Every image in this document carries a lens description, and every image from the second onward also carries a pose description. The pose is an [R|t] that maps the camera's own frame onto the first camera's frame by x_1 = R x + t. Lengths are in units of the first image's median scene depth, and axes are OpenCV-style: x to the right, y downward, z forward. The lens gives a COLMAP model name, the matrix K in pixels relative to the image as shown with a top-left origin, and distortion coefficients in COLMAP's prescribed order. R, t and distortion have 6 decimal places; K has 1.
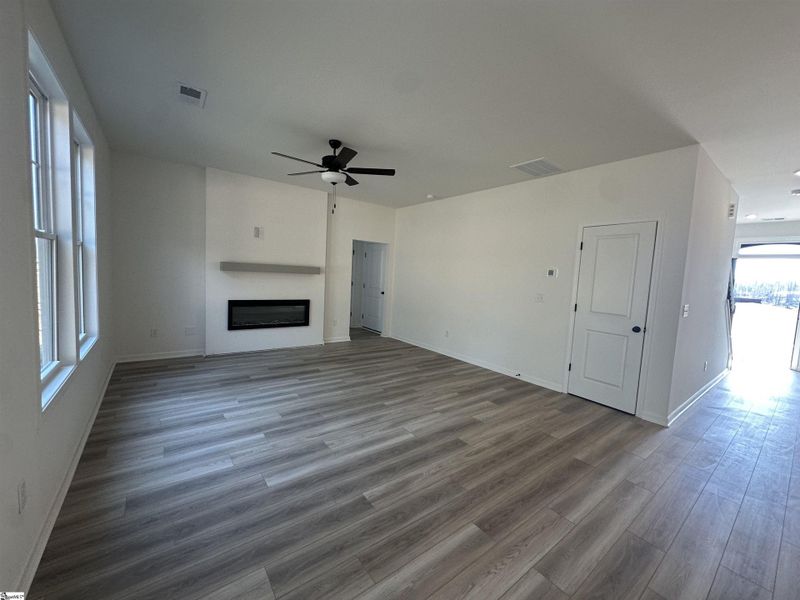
lens RADIAL K [[319.0, 0, 400.2], [0, 319.0, 297.8], [0, 0, 1]] dist [0.000724, -0.000405]
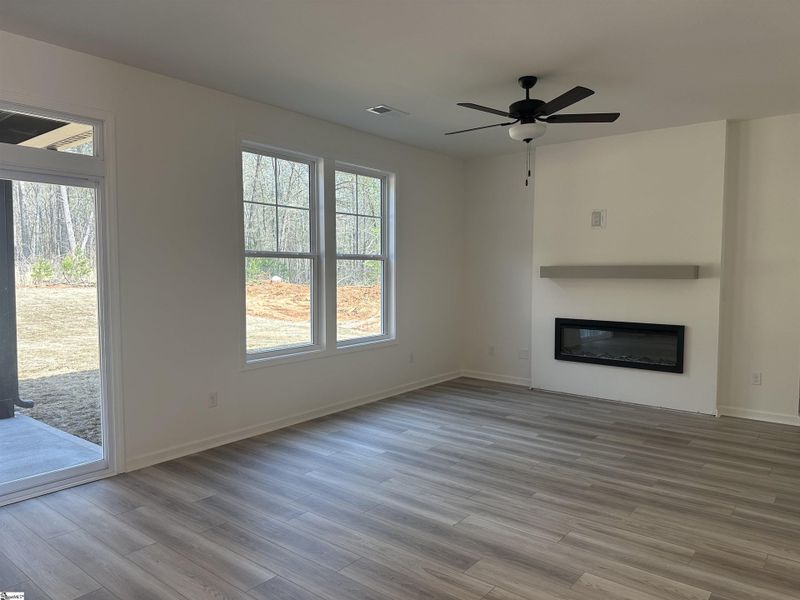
lens RADIAL K [[556.0, 0, 403.2], [0, 556.0, 306.9], [0, 0, 1]] dist [0.021931, -0.023561]
pose [[0.256121, 0.019368, -0.966451, 0.805352], [-0.067786, 0.997698, 0.002030, 0.004611], [0.964265, 0.064992, 0.256845, 0.442621]]
